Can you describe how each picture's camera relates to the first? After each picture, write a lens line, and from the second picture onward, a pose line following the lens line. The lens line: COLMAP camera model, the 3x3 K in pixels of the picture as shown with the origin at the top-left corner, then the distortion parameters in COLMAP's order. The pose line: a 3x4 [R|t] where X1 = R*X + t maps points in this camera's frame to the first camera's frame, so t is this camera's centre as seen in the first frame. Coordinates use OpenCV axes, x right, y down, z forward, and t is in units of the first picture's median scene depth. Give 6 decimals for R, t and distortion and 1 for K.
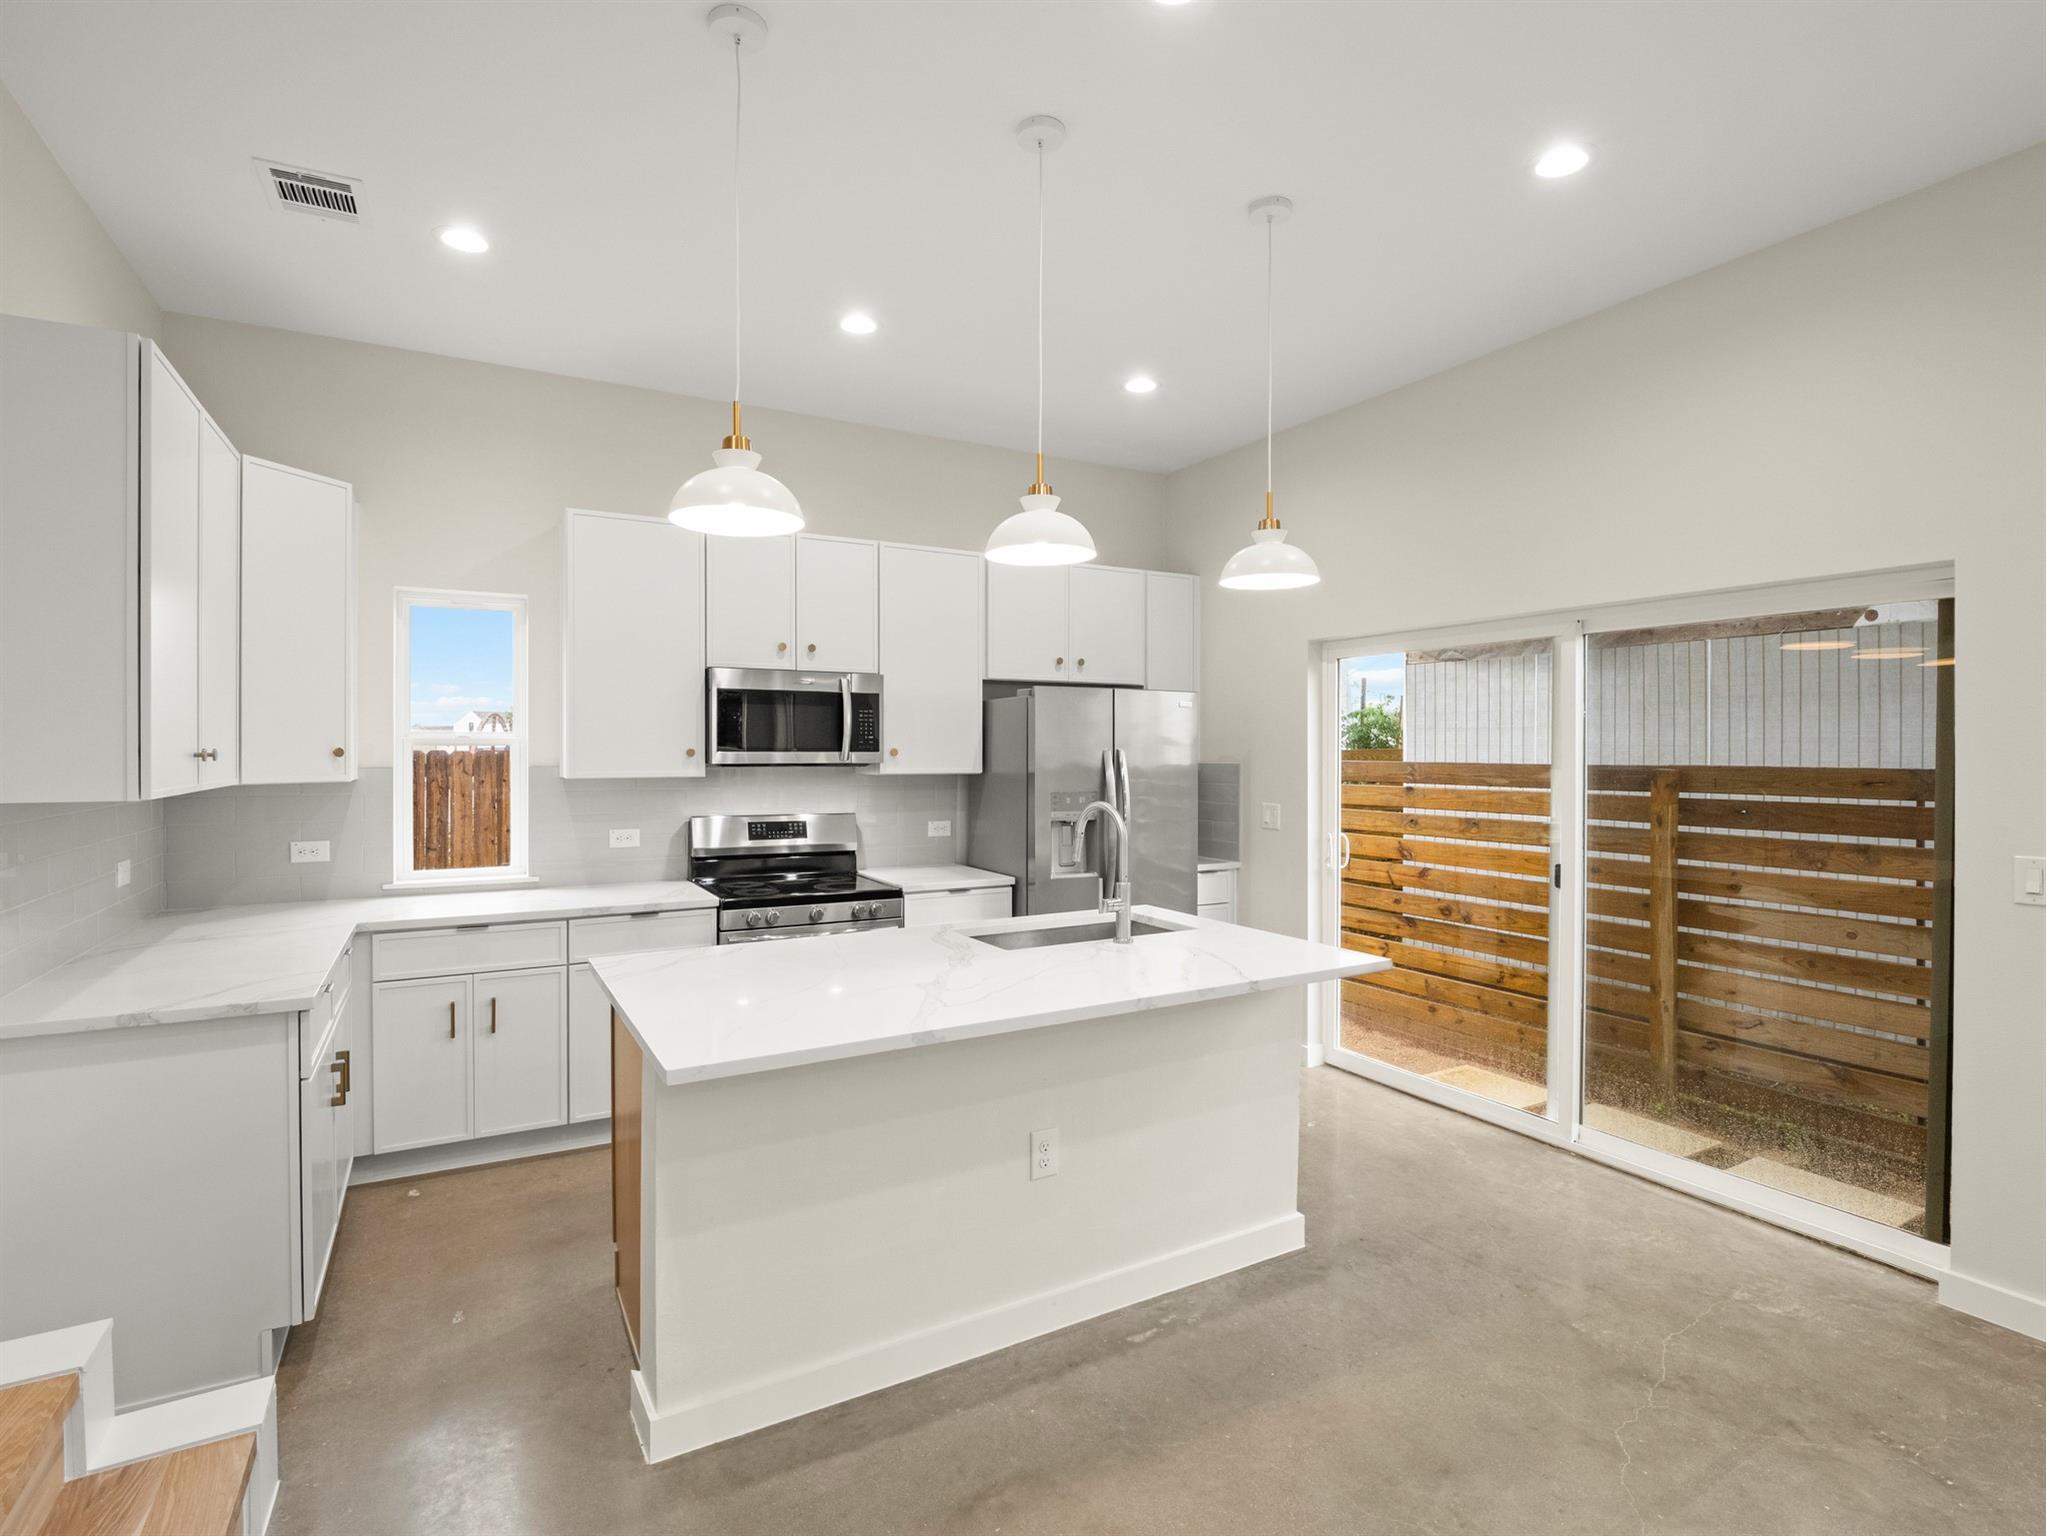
lens RADIAL K [[1011.1, 0, 1026.4], [0, 1011.1, 762.7], [0, 0, 1]] dist [-0.003076, -0.001630]
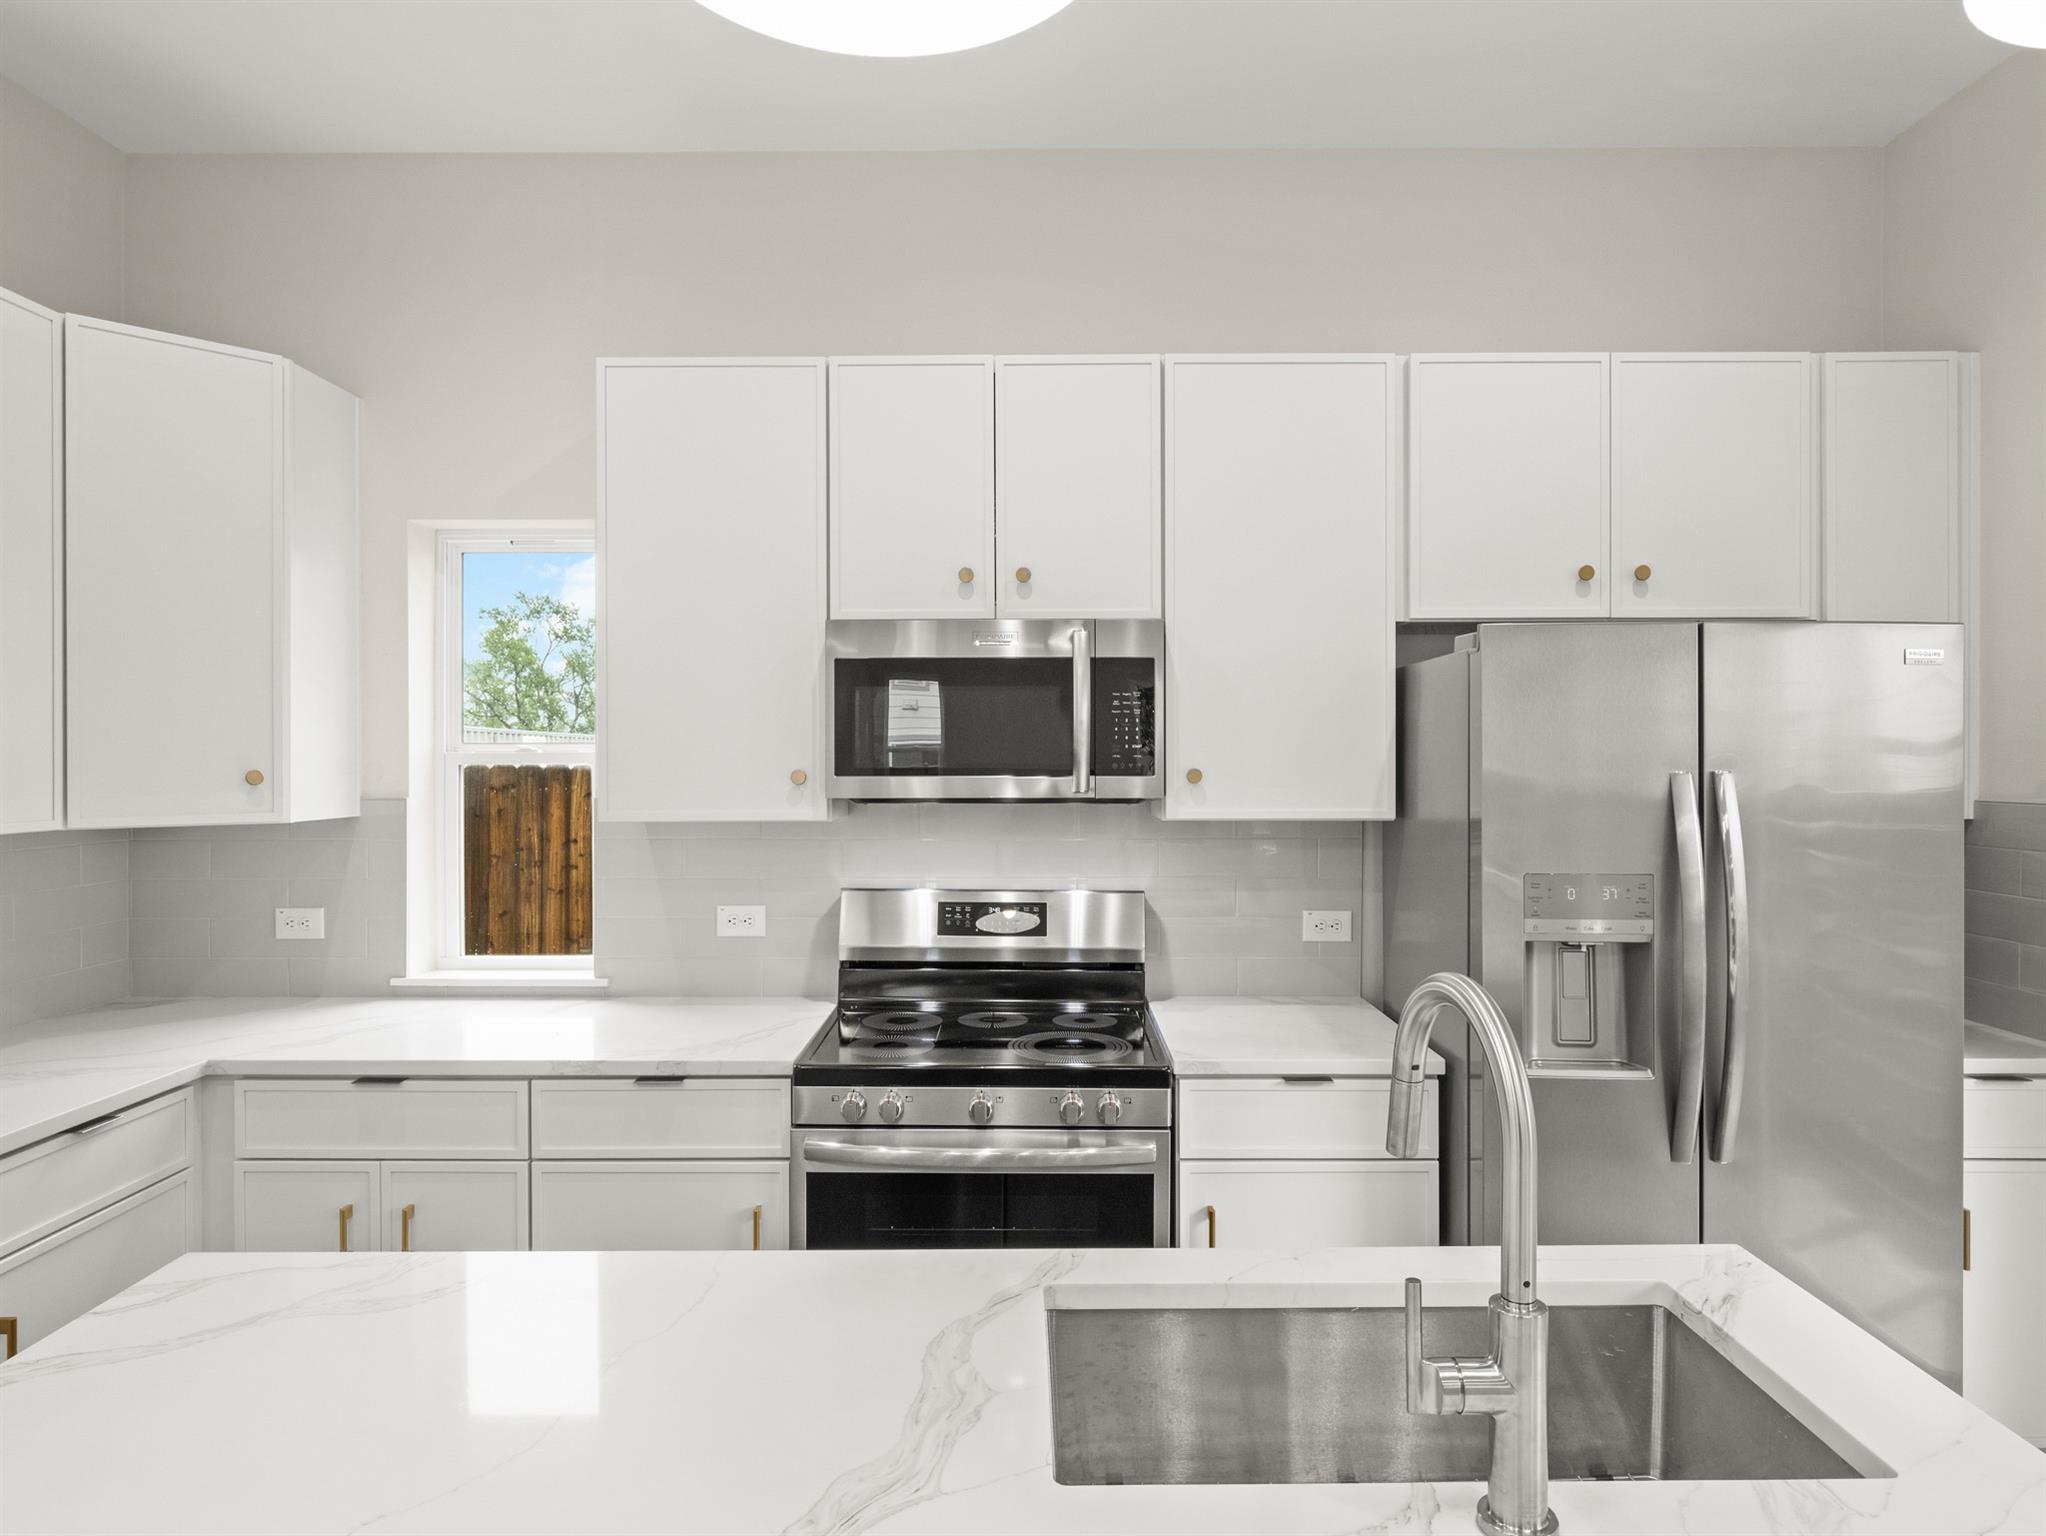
lens RADIAL K [[1206.8, 0, 1023.0], [0, 1206.8, 768.0], [0, 0, 1]] dist [-0.003183, 0.000145]
pose [[0.868211, -0.000080, -0.496194, 0.090533], [-0.003096, 0.999980, -0.005577, -0.010746], [0.496185, 0.006378, 0.868193, 0.448287]]
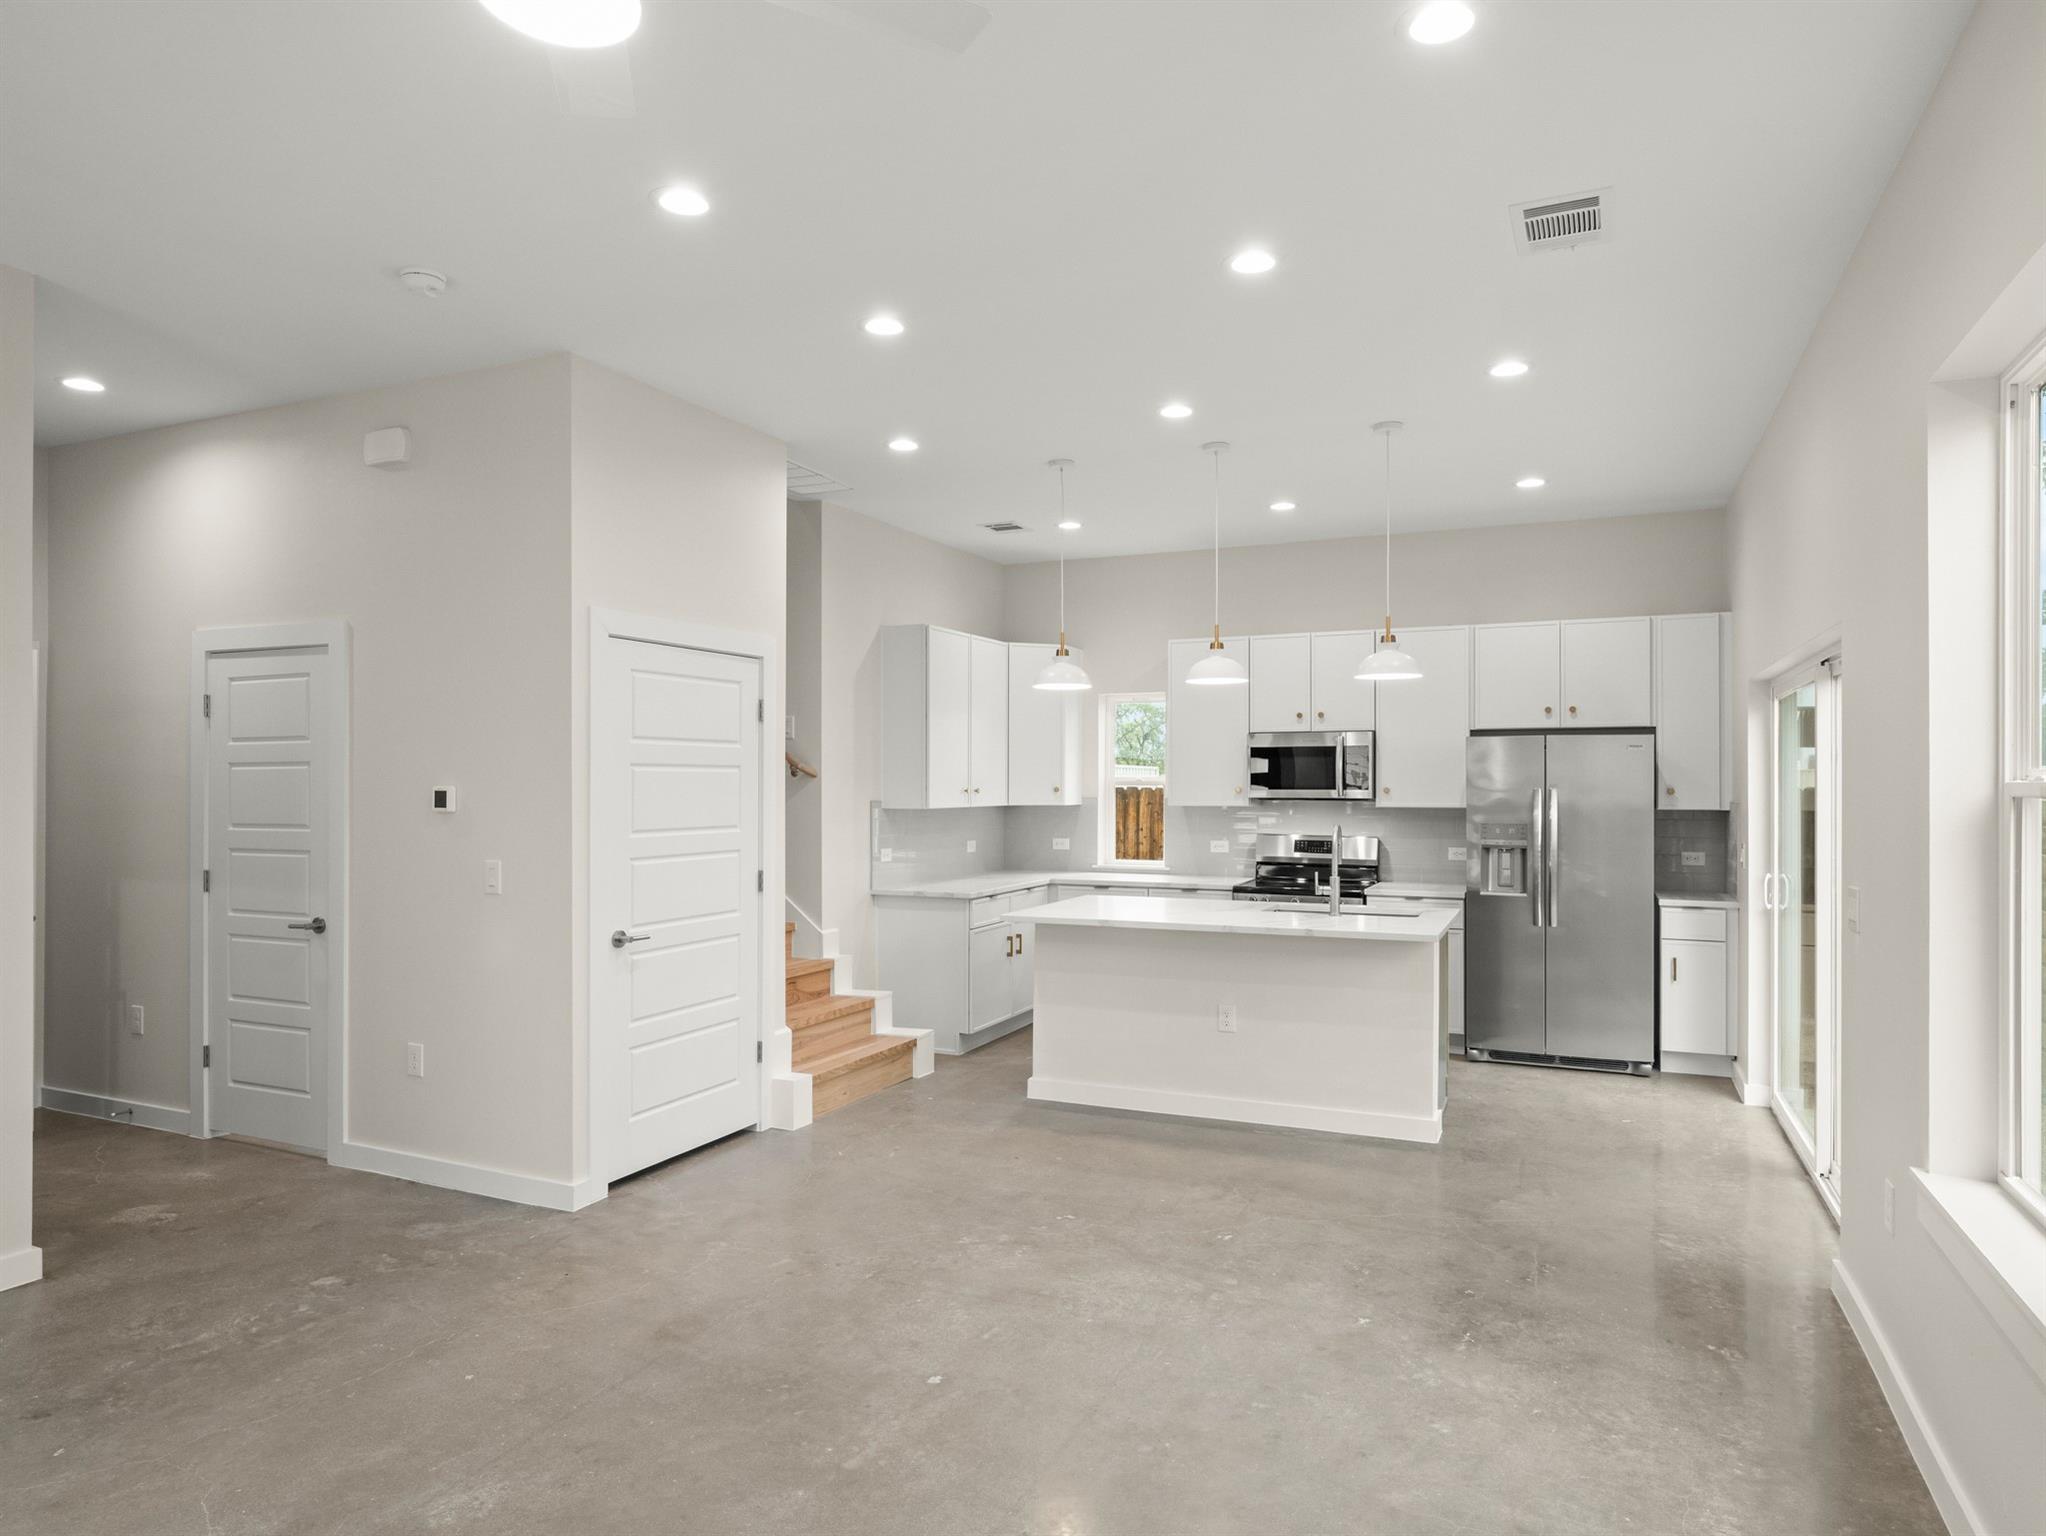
lens RADIAL K [[1258.0, 0, 1020.5], [0, 1258.0, 785.4], [0, 0, 1]] dist [0.000164, 0.000245]
pose [[0.585440, -0.001473, -0.810715, 0.913757], [-0.008544, 0.999932, -0.007986, 0.000659], [0.810671, 0.011603, 0.585387, -0.331199]]
